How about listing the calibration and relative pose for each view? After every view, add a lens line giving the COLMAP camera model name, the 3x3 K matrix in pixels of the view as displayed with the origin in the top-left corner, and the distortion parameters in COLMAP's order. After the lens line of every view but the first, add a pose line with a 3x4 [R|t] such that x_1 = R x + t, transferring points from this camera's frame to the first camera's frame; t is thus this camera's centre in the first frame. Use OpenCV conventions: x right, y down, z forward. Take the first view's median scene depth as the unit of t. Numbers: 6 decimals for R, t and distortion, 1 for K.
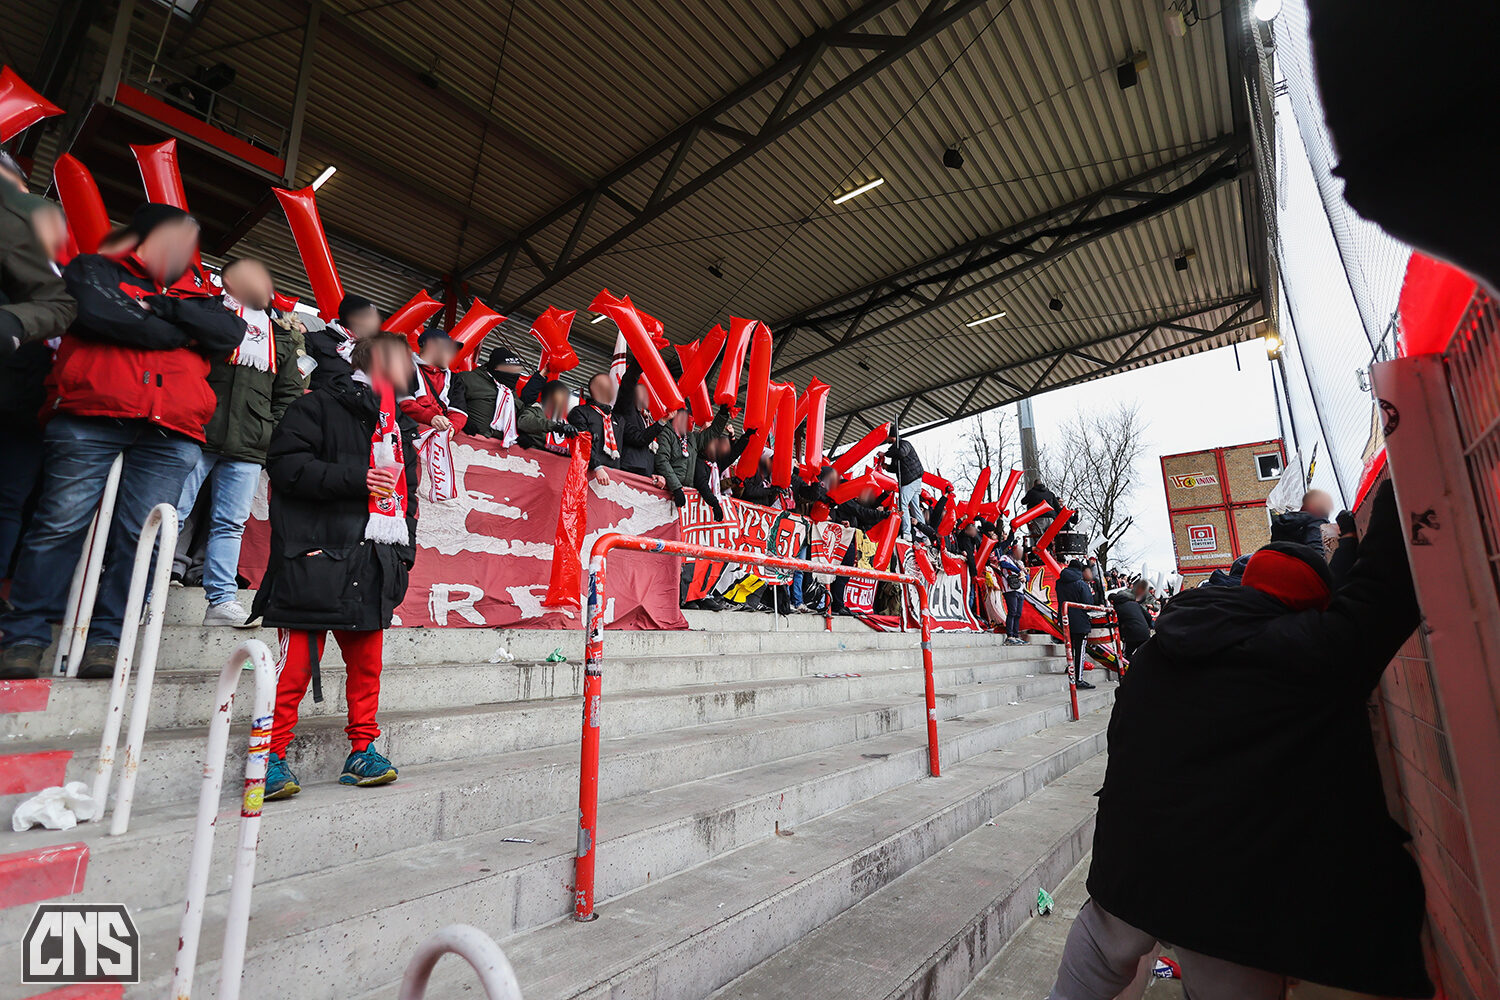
lens RADIAL K [[686.4, 0, 750.0], [0, 686.4, 500.0], [0, 0, 1]] dist [-0.000847, 0.000031]
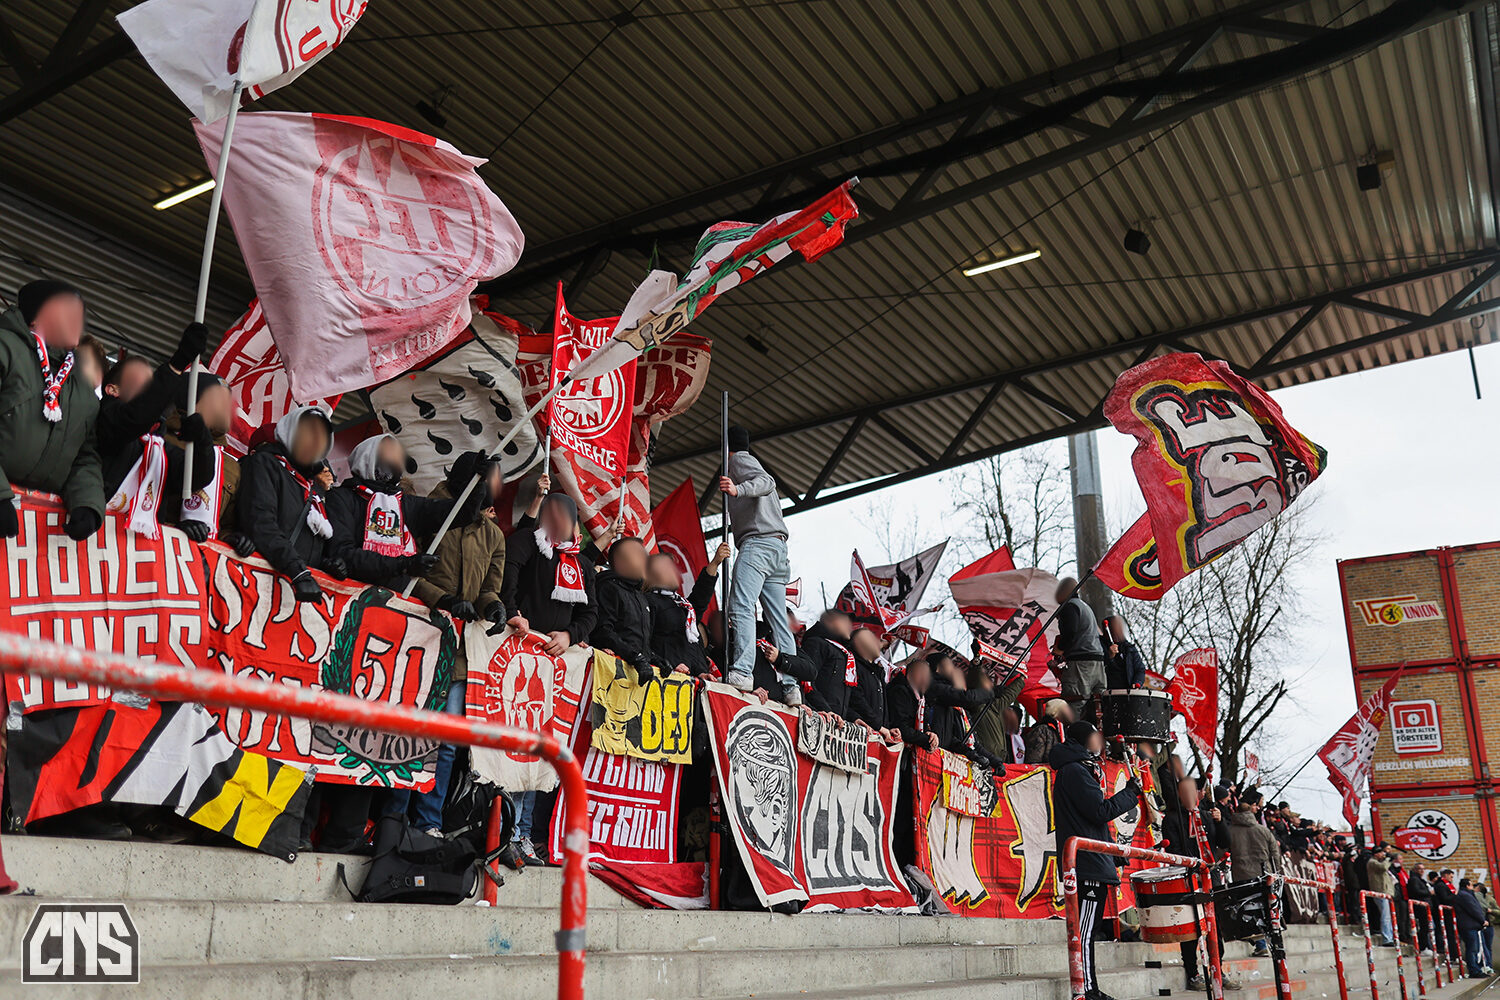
lens RADIAL K [[1434.5, 0, 750.0], [0, 1434.5, 500.0], [0, 0, 1]] dist [-0.011773, 0.014228]
pose [[0.988787, 0.047686, 0.141515, 0.031530], [-0.034372, 0.994876, -0.095083, 0.008201], [-0.145324, 0.089153, 0.985359, 0.037975]]
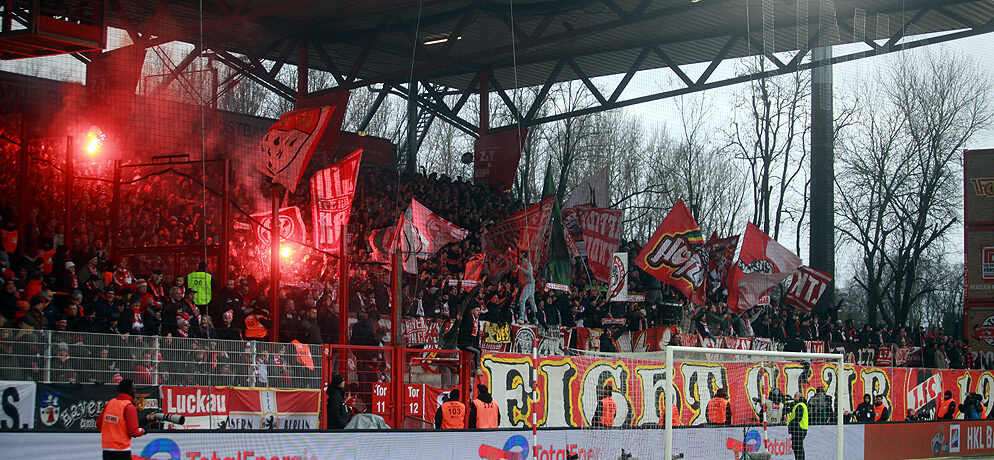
lens RADIAL K [[1861.3, 0, 497.0], [0, 1861.3, 230.0], [0, 0, 1]] dist [-0.018319, -0.012896]
pose [[0.997373, 0.028546, 0.066571, -0.041535], [-0.036408, 0.992100, 0.120048, -0.210862], [-0.062618, -0.122156, 0.990534, -1.033166]]
